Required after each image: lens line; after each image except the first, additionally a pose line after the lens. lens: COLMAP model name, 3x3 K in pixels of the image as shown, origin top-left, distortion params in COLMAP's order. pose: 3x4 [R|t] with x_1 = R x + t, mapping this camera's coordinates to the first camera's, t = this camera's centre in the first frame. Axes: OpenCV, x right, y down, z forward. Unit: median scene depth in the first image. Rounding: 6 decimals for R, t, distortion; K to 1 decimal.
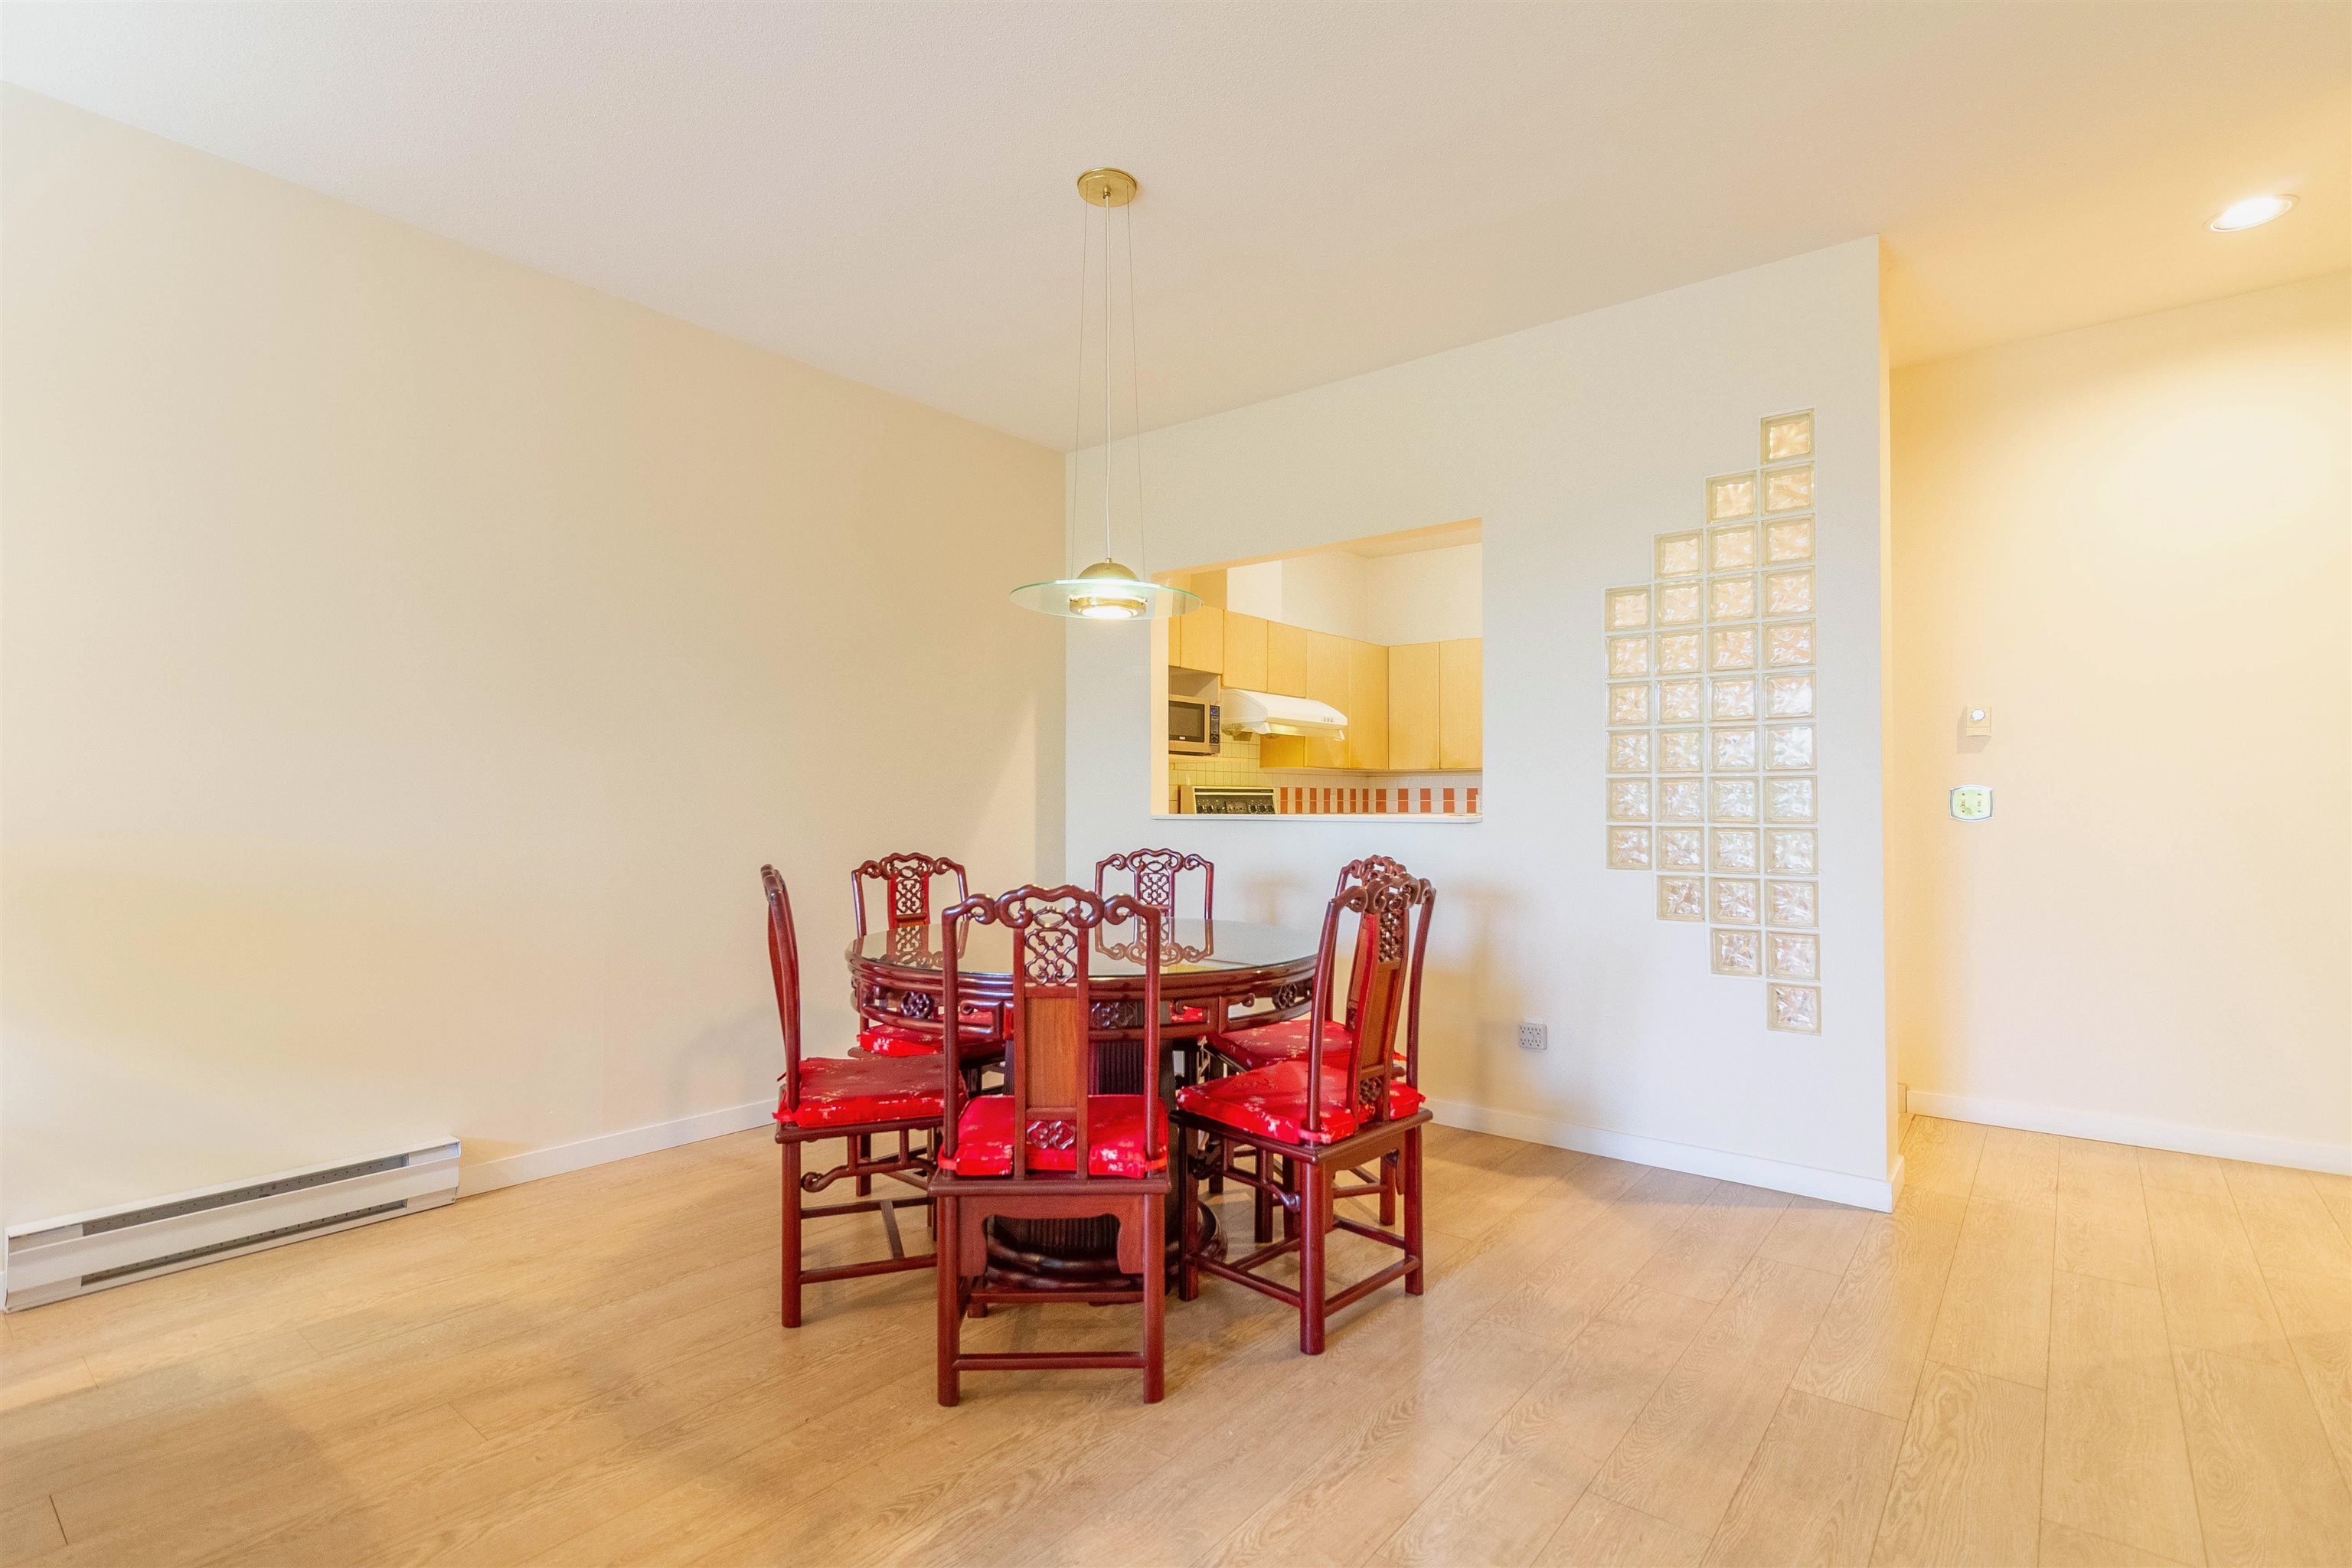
lens RADIAL K [[1076.7, 0, 1195.1], [0, 1076.7, 783.5], [0, 0, 1]] dist [-0.001846, 0.000016]
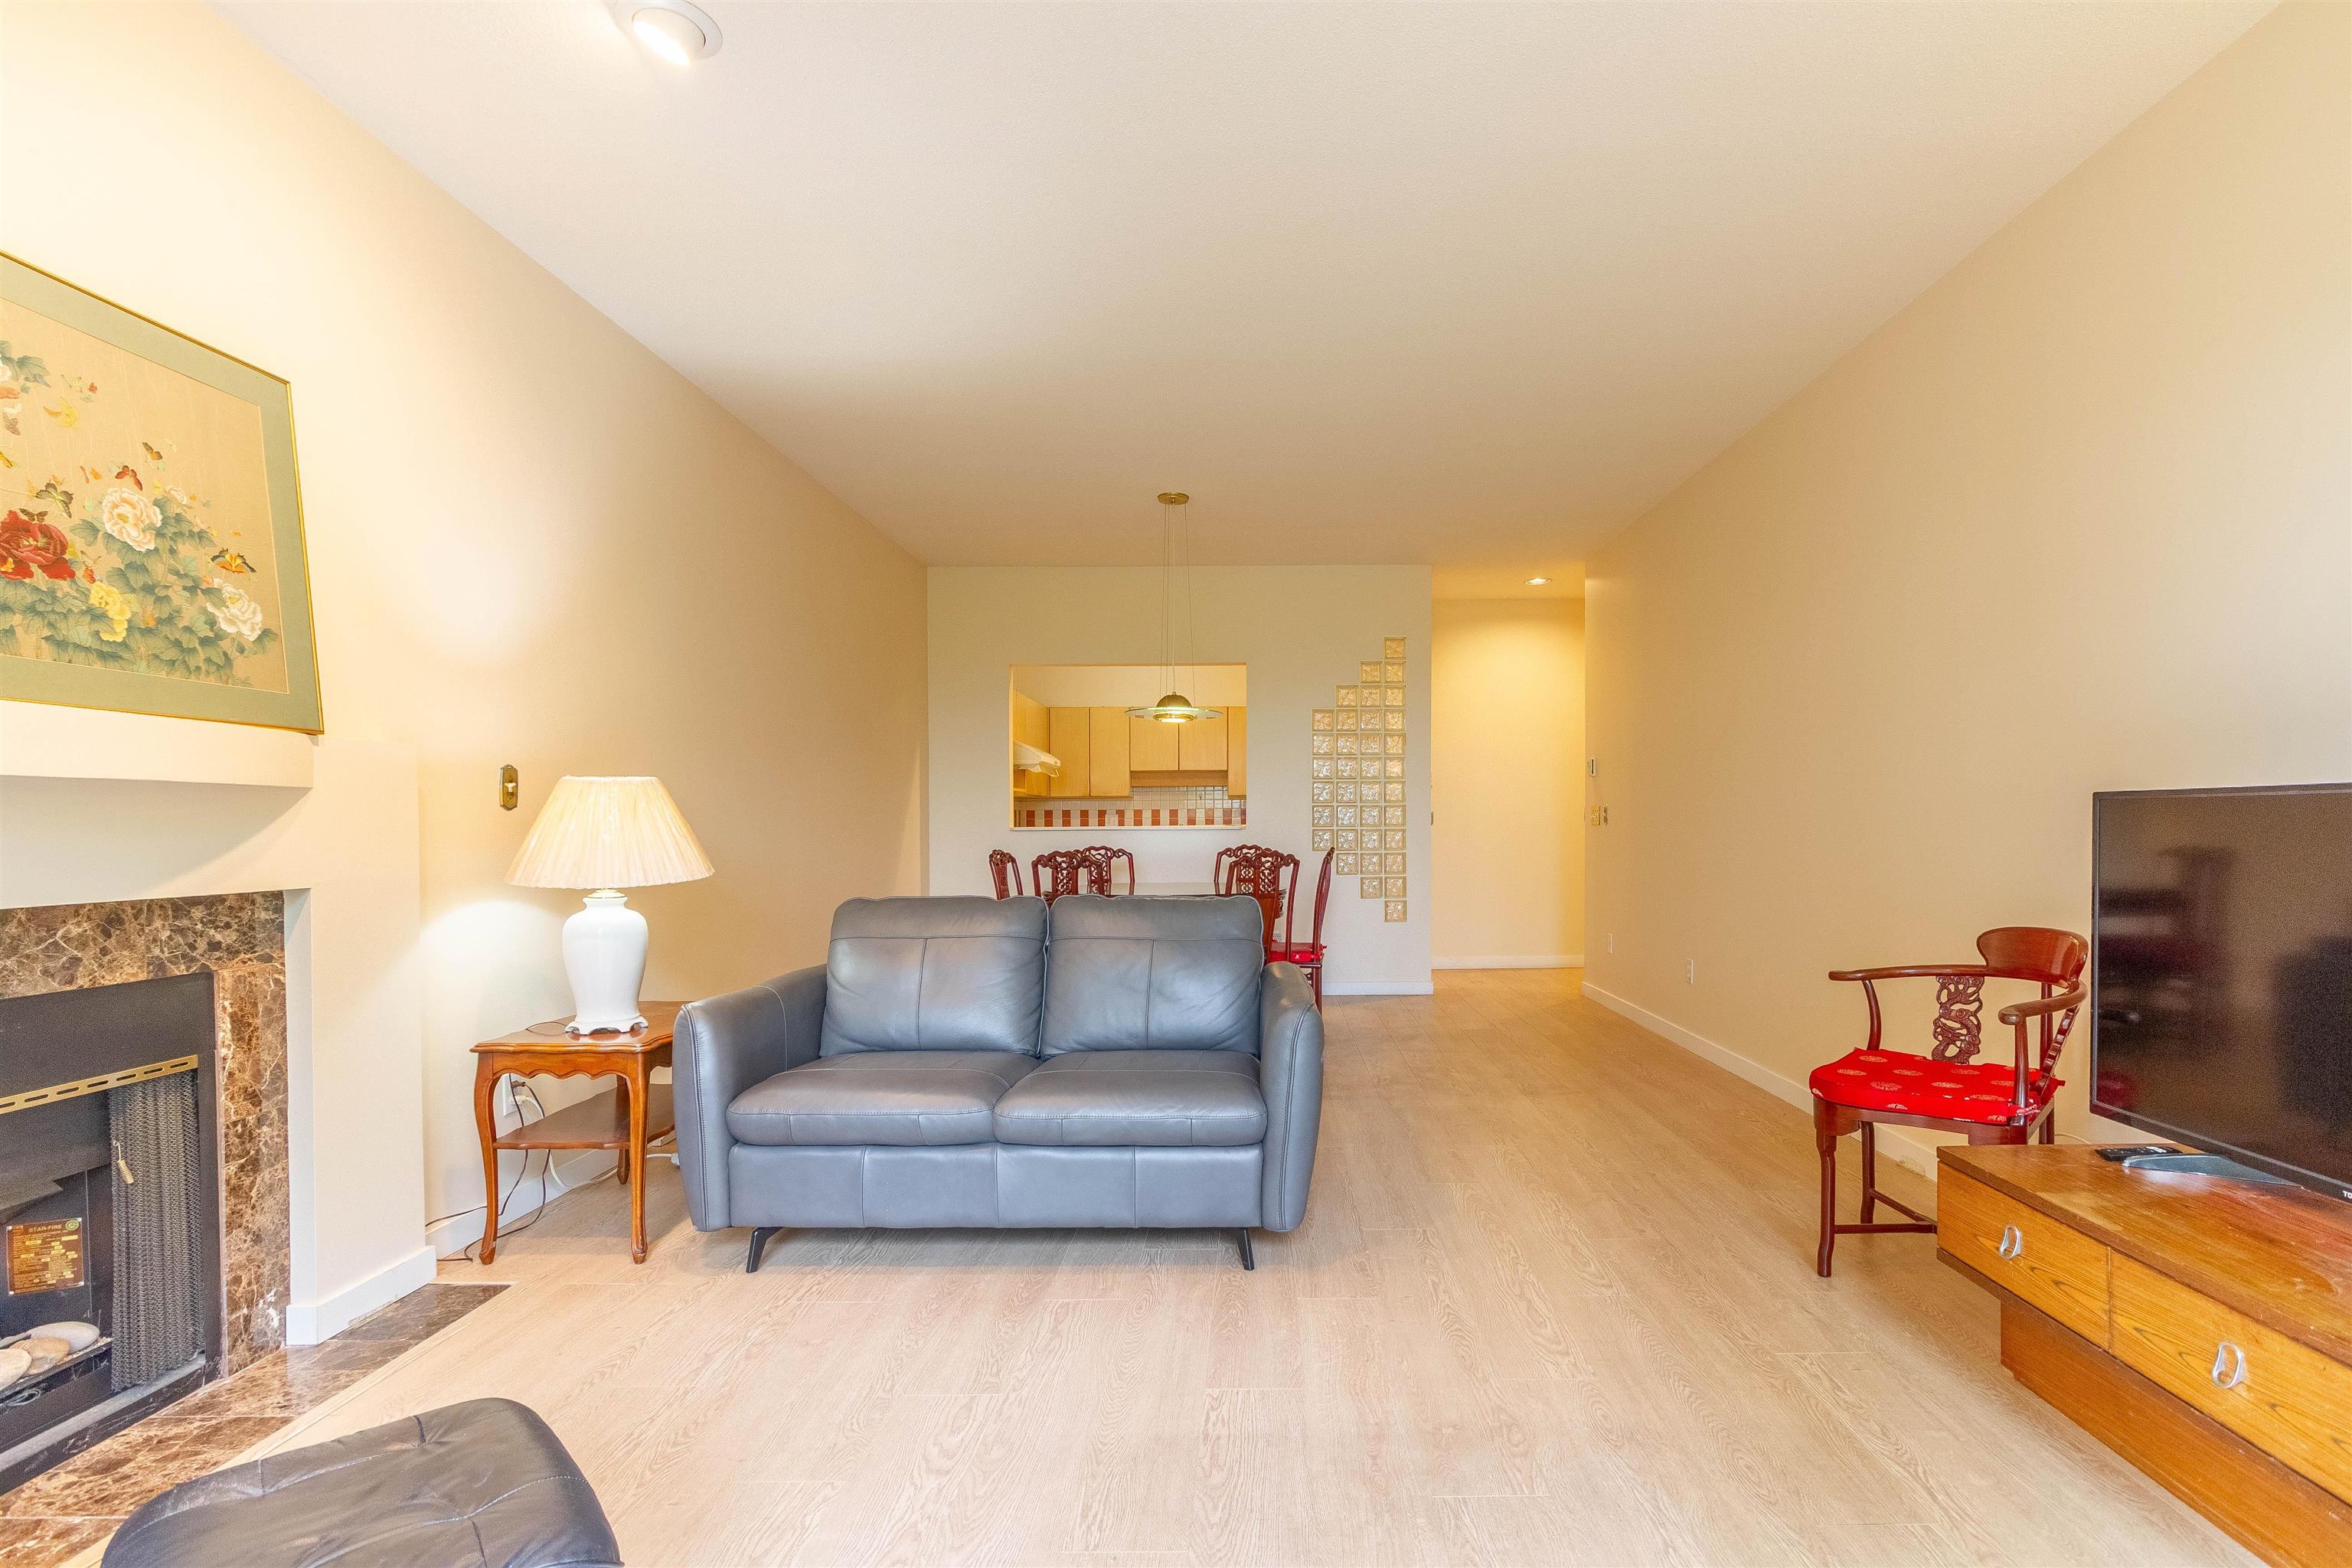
lens RADIAL K [[1090.0, 0, 1228.2], [0, 1090.0, 830.7], [0, 0, 1]] dist [0.003172, 0.000710]
pose [[0.797171, -0.010146, 0.603668, -1.028776], [-0.005282, 0.999703, 0.023778, -0.005423], [-0.603730, -0.022144, 0.796881, -0.547193]]
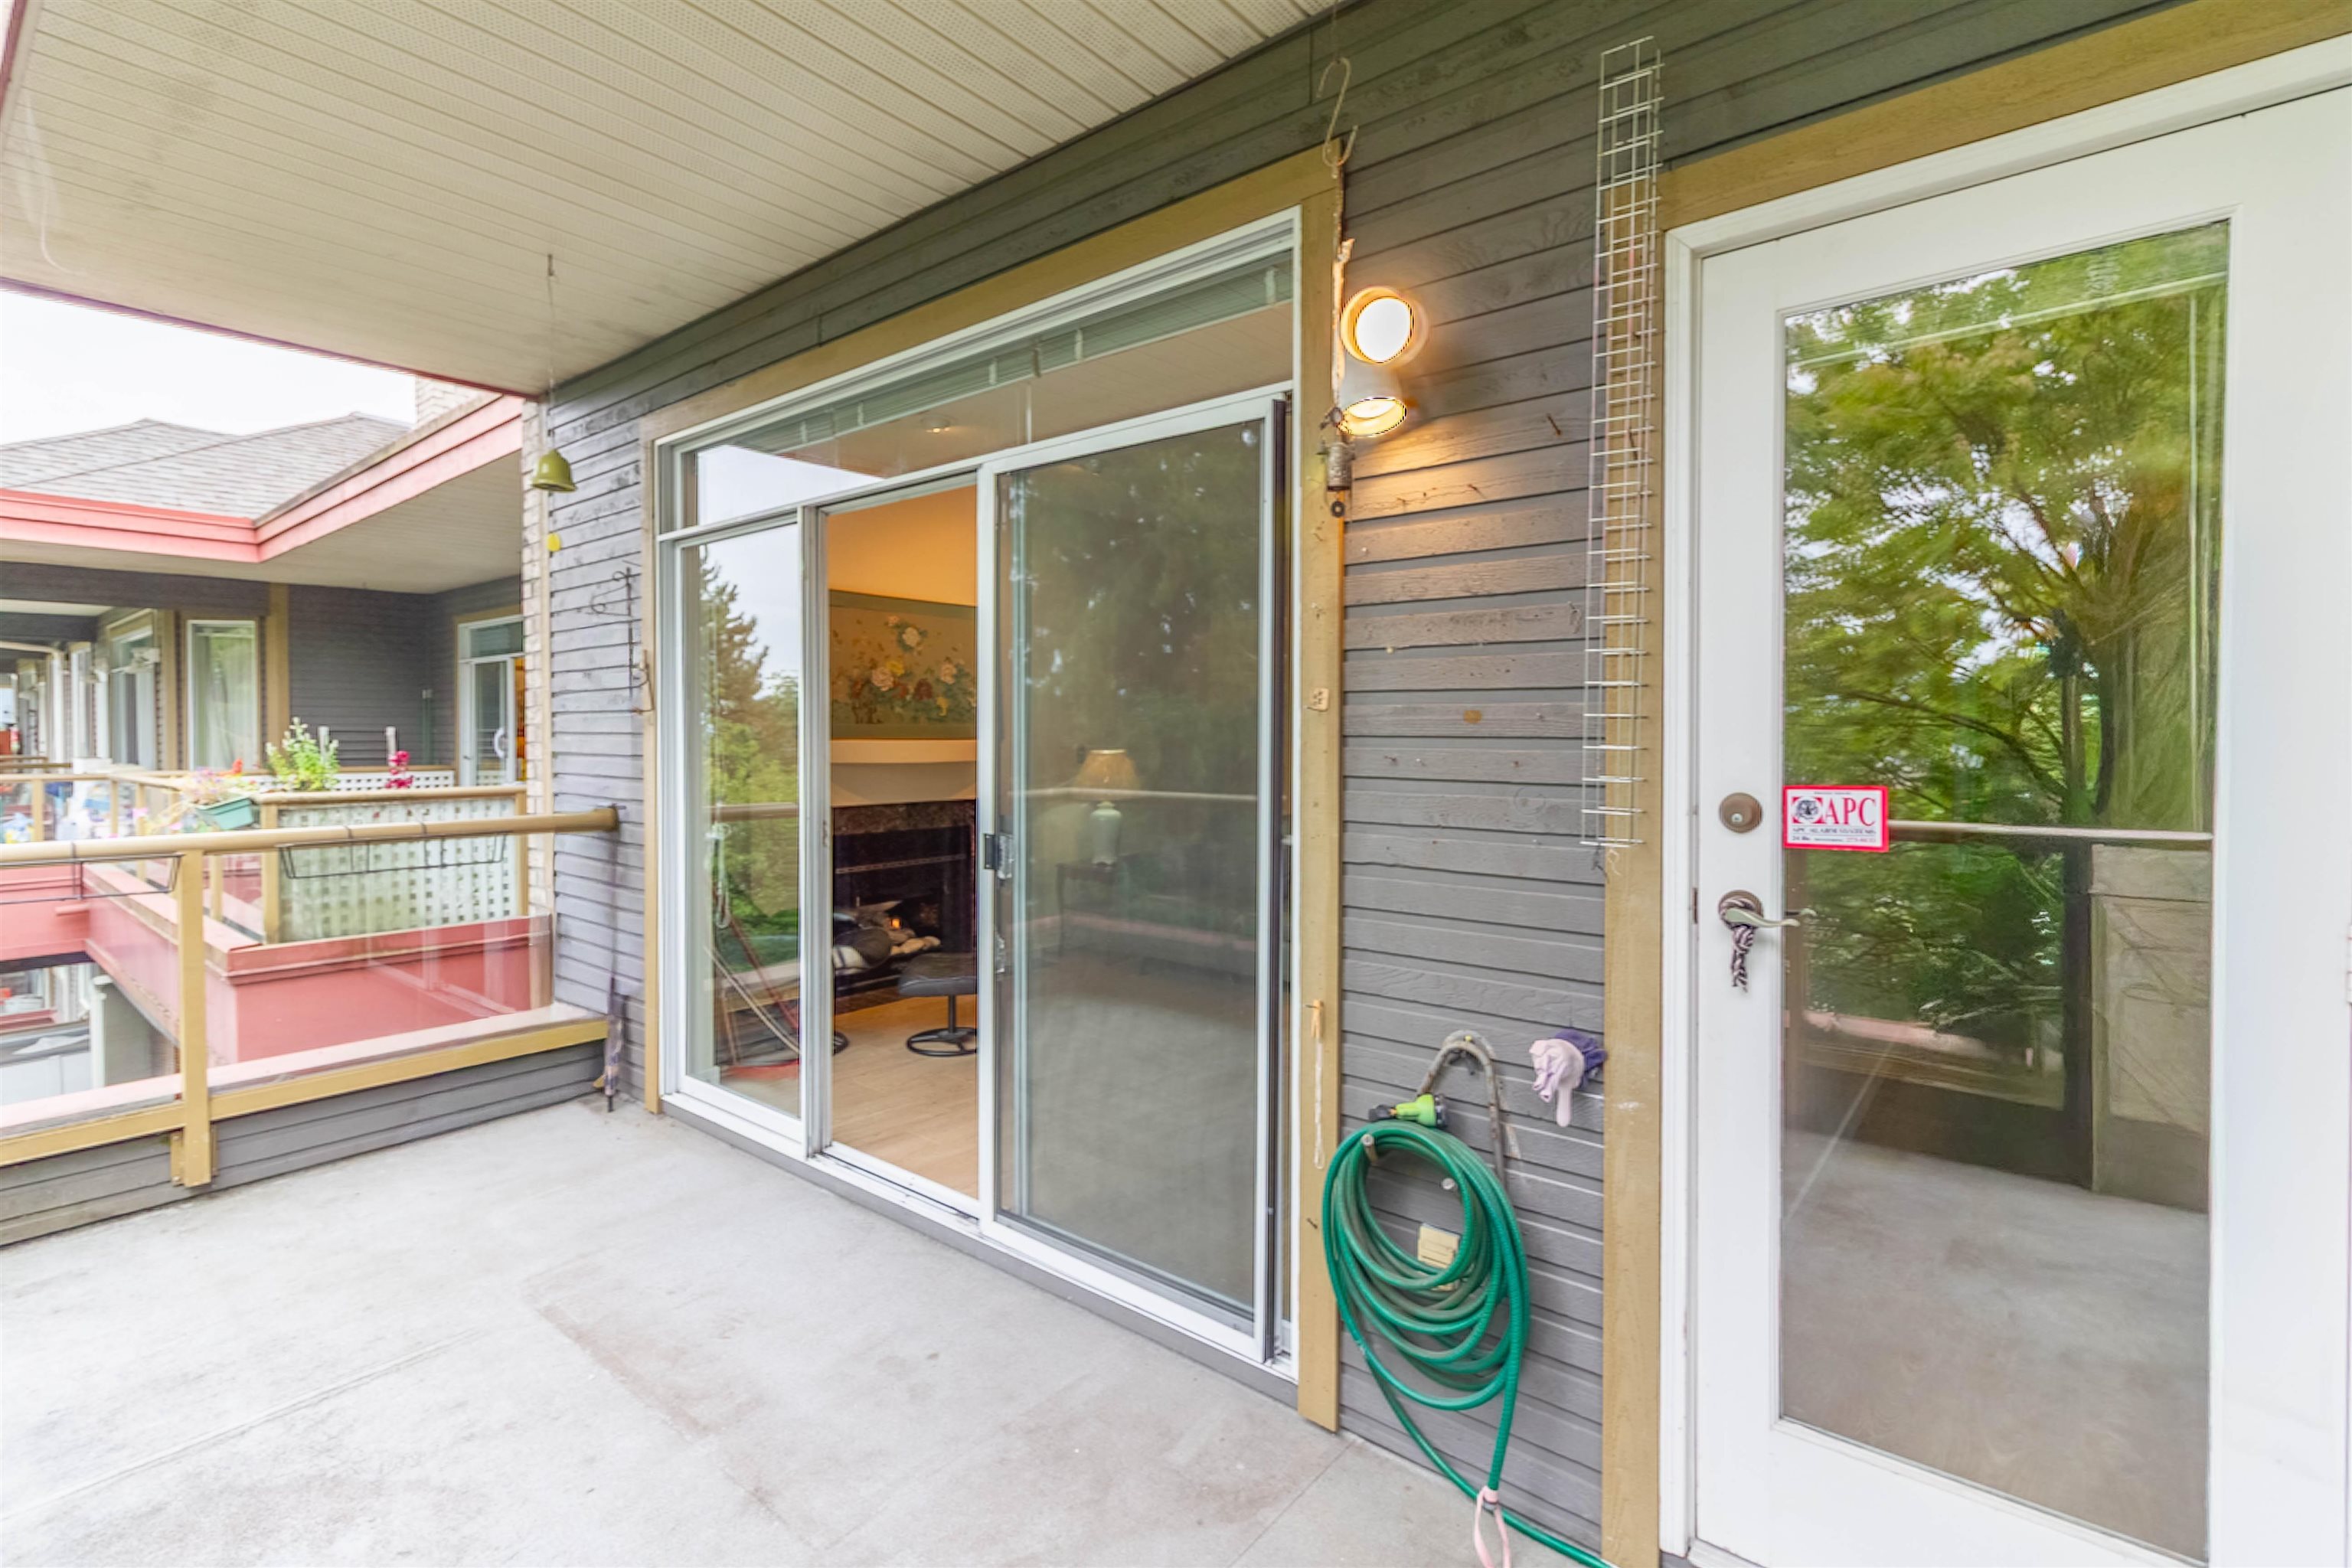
lens RADIAL K [[1061.9, 0, 1174.6], [0, 1061.9, 742.8], [0, 0, 1]] dist [-0.000235, -0.000007]
pose [[0.999807, 0.000323, -0.019636, -0.730594], [0.000199, 0.999646, 0.026603, -0.092300], [0.019637, -0.026601, 0.999453, -1.467672]]
